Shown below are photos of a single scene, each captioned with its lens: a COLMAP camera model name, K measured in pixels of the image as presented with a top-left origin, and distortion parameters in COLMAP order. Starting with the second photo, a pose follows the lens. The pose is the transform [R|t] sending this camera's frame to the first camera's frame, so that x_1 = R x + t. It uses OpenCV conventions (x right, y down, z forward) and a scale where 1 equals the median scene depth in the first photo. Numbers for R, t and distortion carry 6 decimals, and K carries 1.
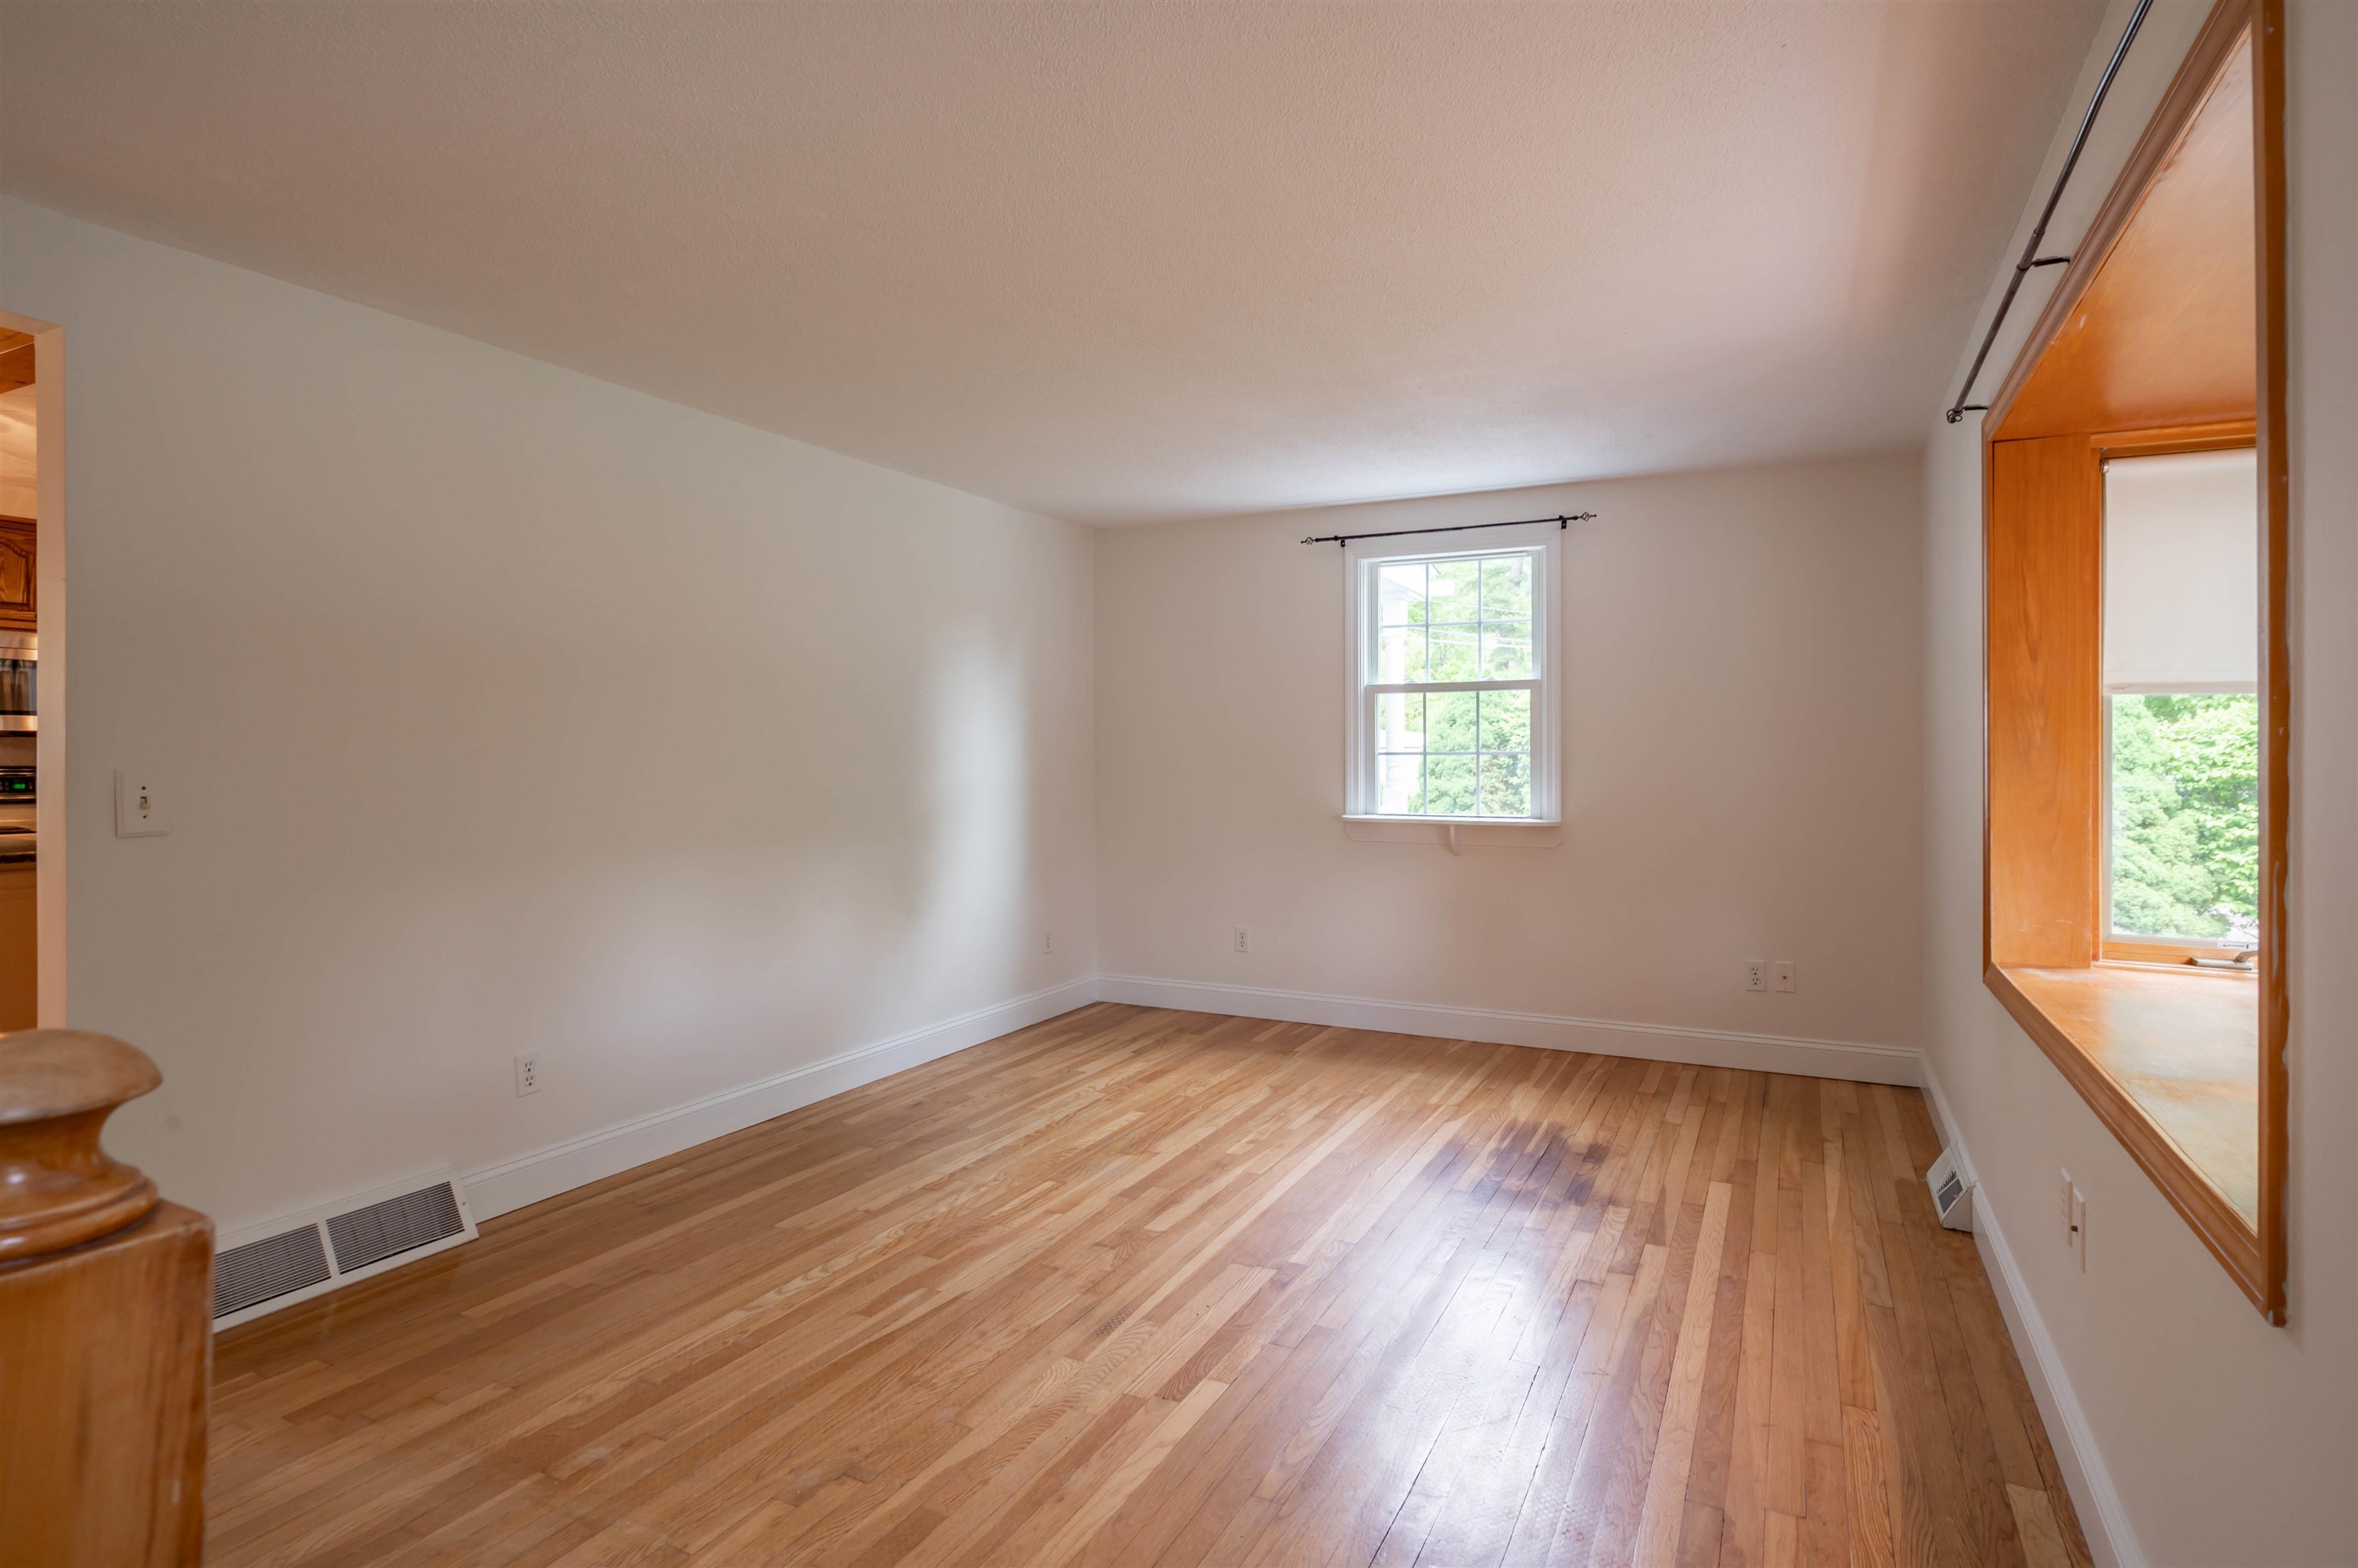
lens RADIAL K [[1226.3, 0, 1173.8], [0, 1226.3, 753.3], [0, 0, 1]] dist [-0.001948, -0.000048]
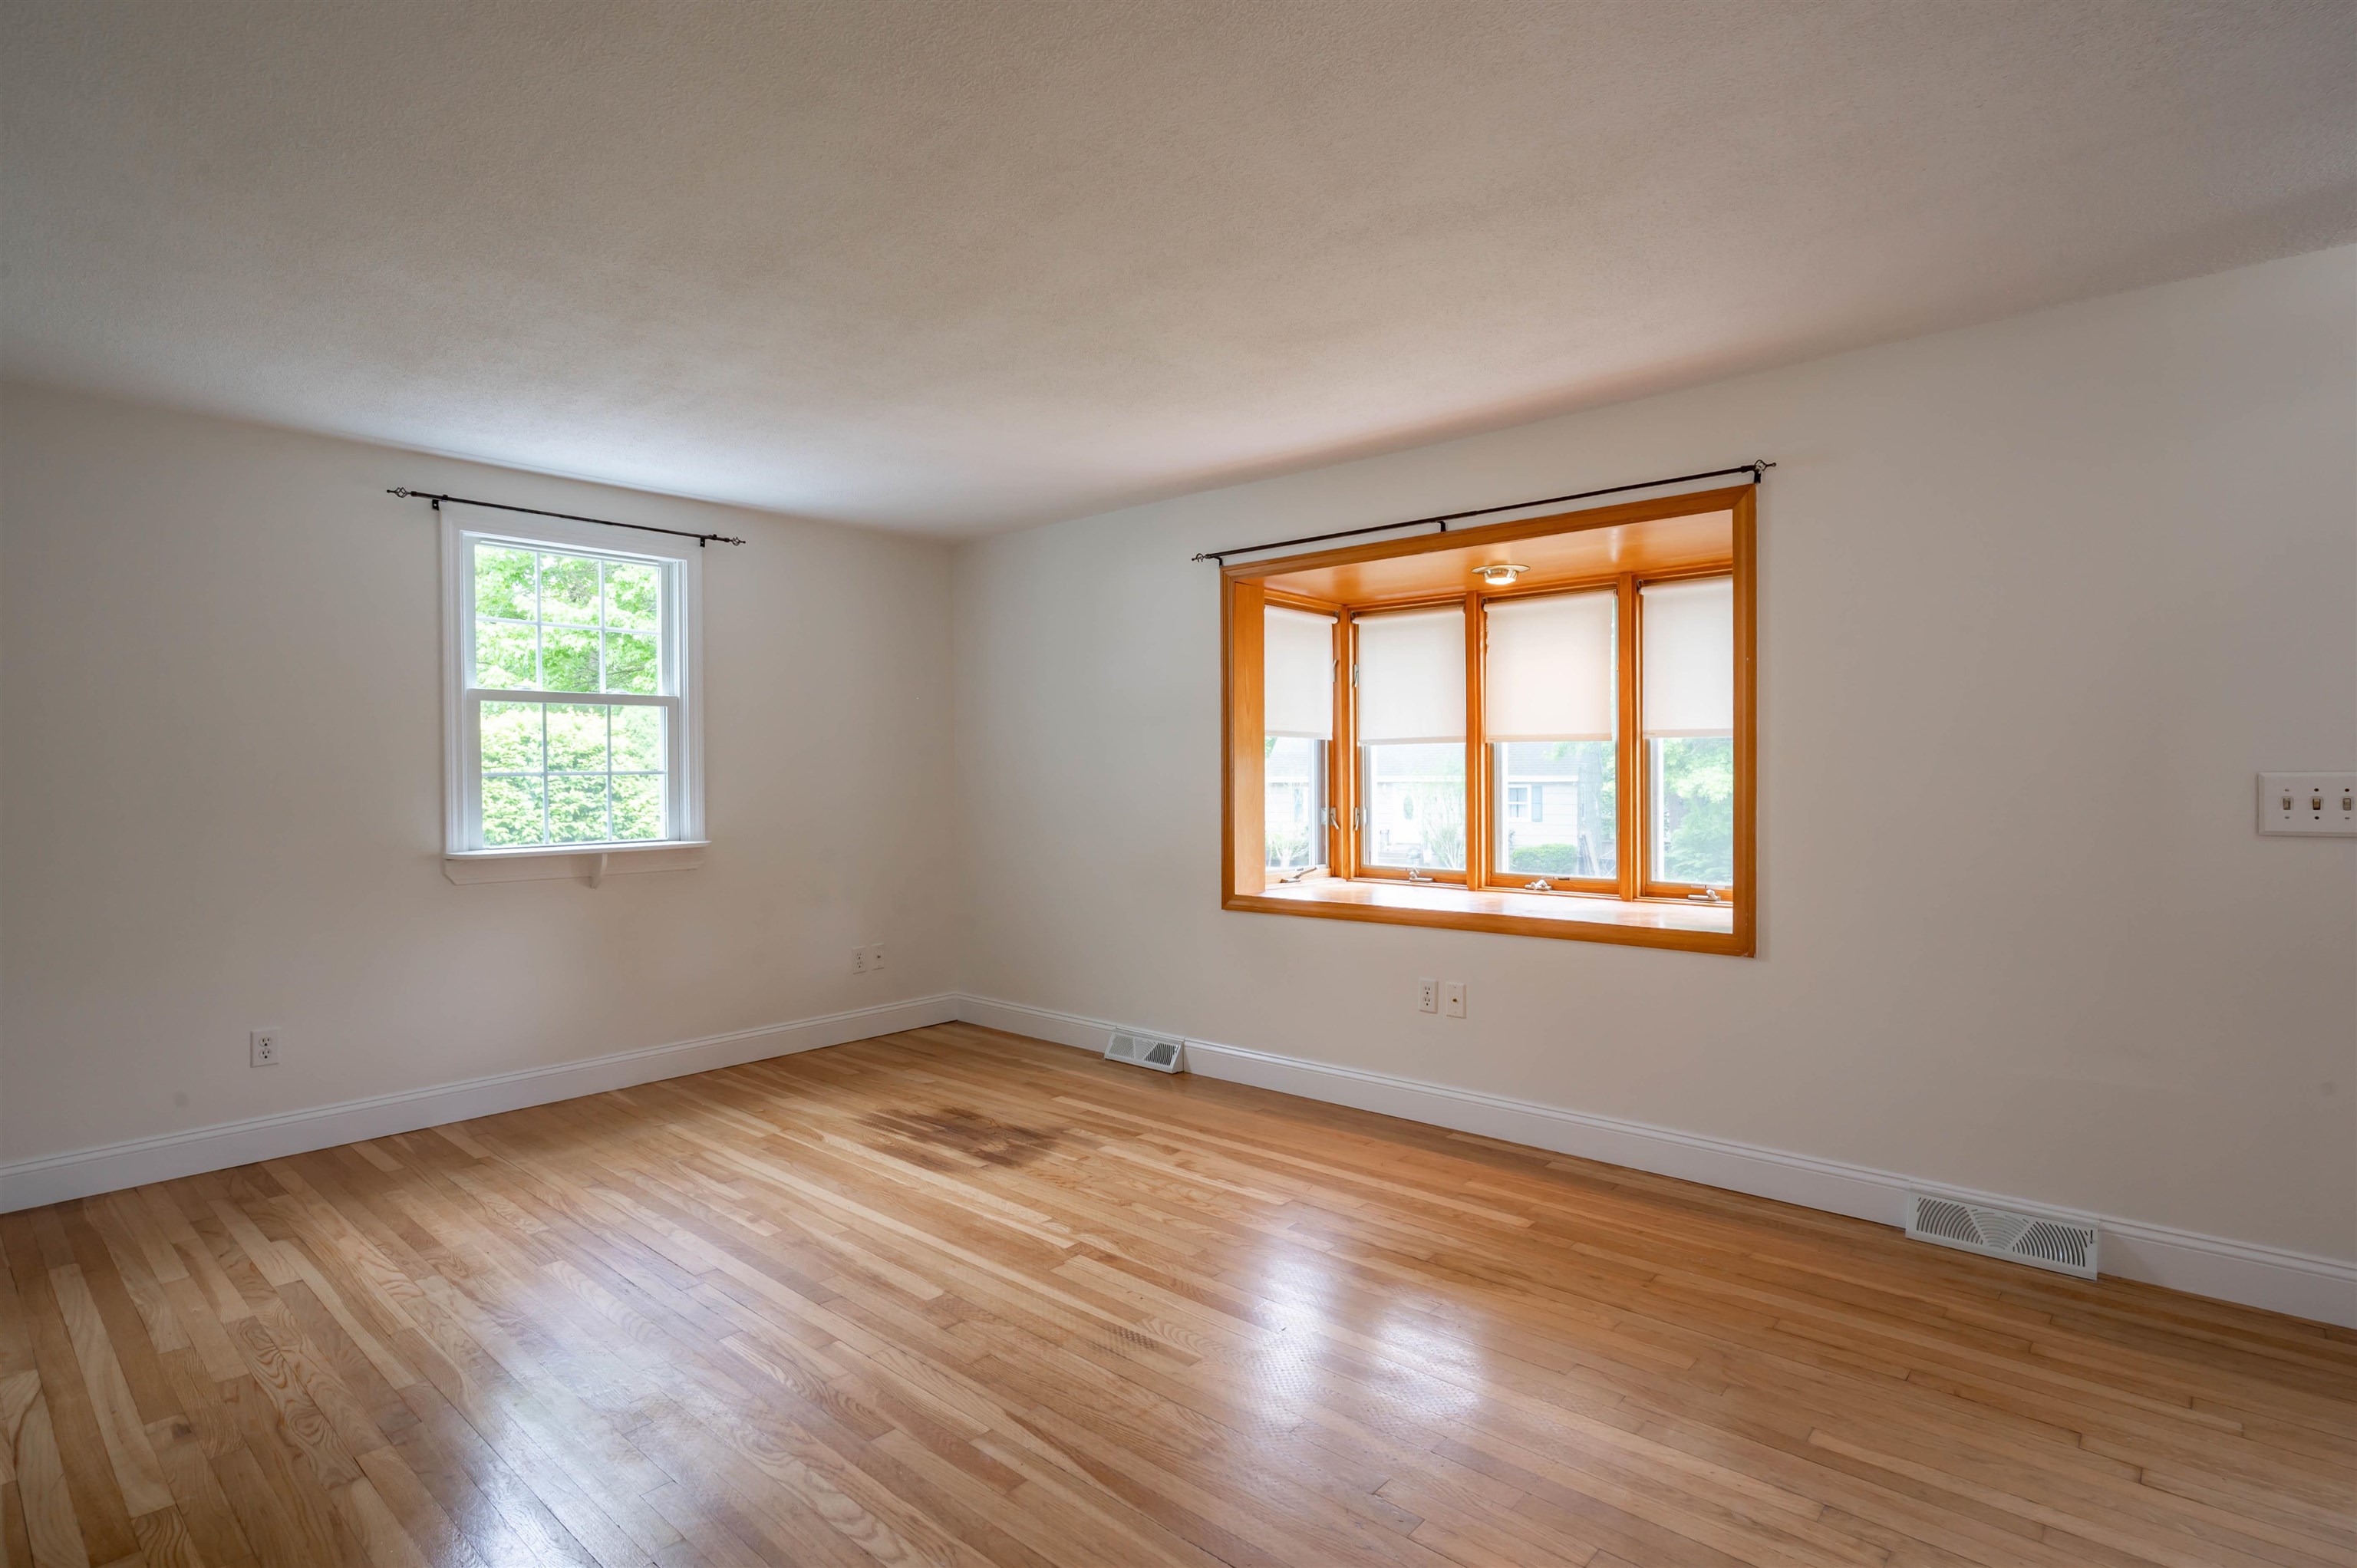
lens RADIAL K [[1176.7, 0, 1202.7], [0, 1176.7, 786.6], [0, 0, 1]] dist [-0.004617, -0.000774]
pose [[0.238320, -0.014885, 0.971073, -0.702769], [0.005147, 0.999888, 0.014064, -0.000245], [-0.971173, 0.001647, 0.238370, 0.520589]]
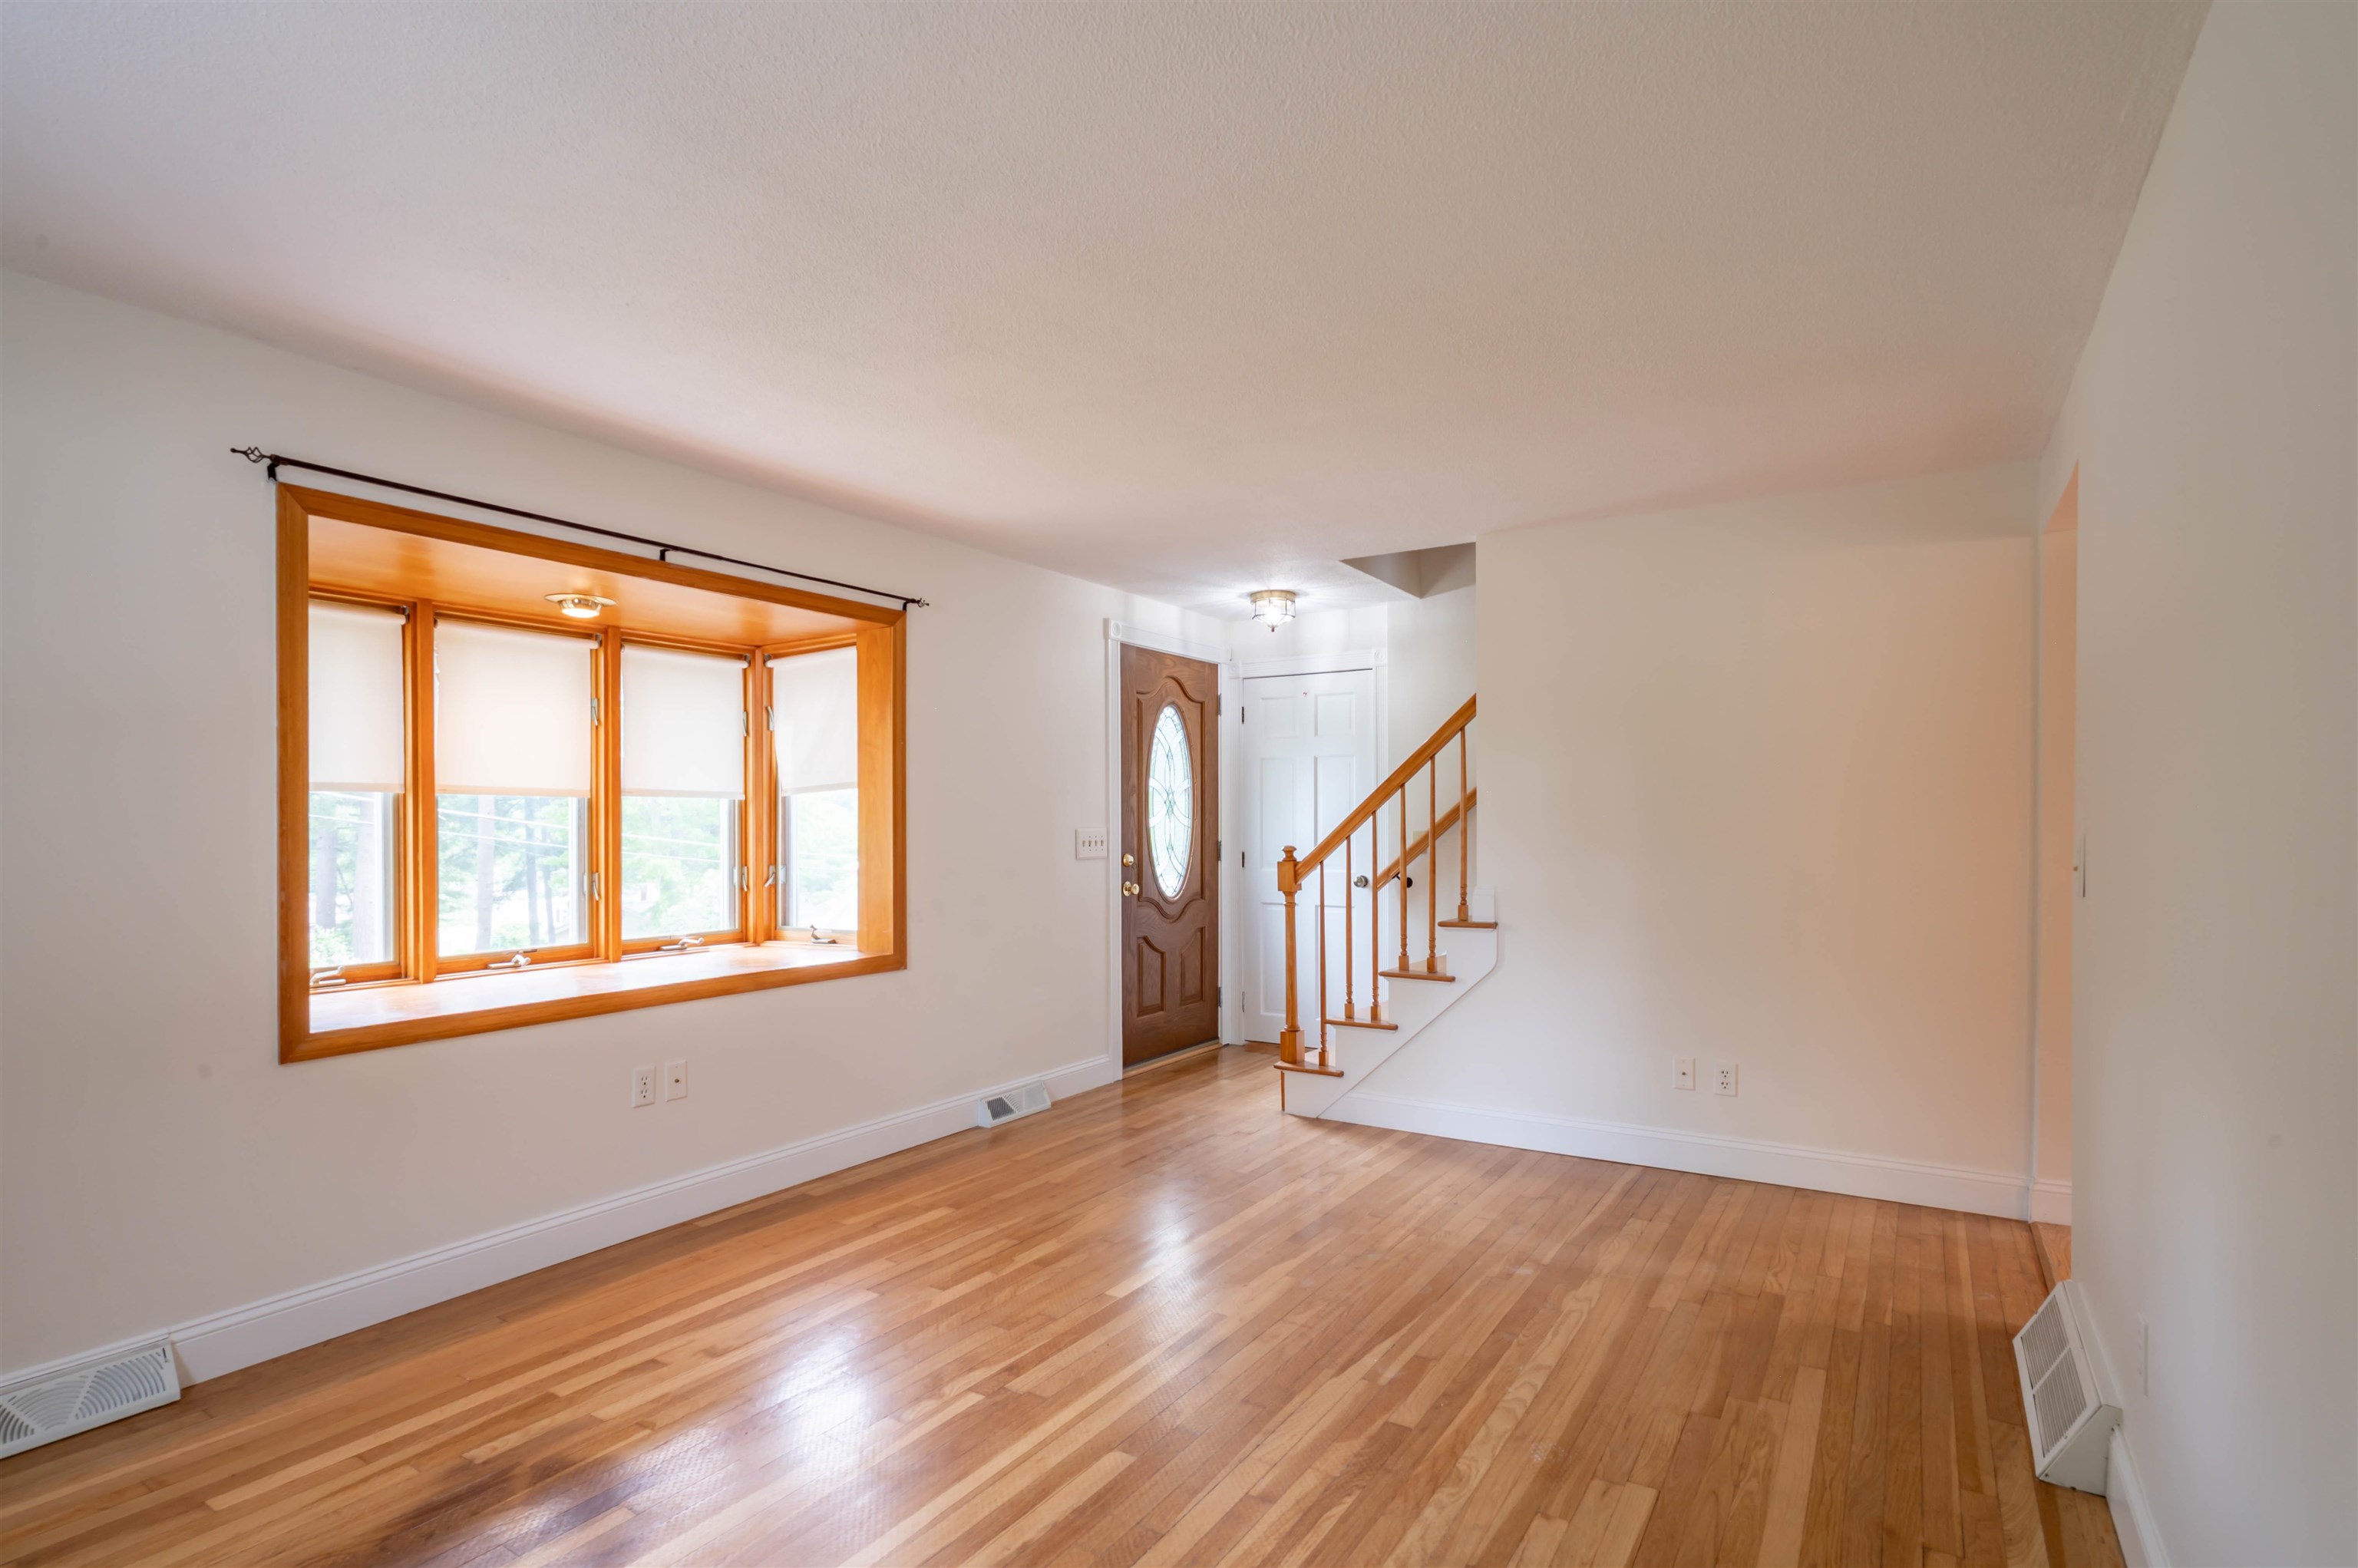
lens RADIAL K [[1140.2, 0, 1184.0], [0, 1140.2, 829.8], [0, 0, 1]] dist [-0.003214, 0.000044]
pose [[-0.996248, 0.003527, 0.086475, -0.099745], [0.003914, 0.999983, 0.004306, 0.001069], [-0.086458, 0.004629, -0.996245, 1.469182]]
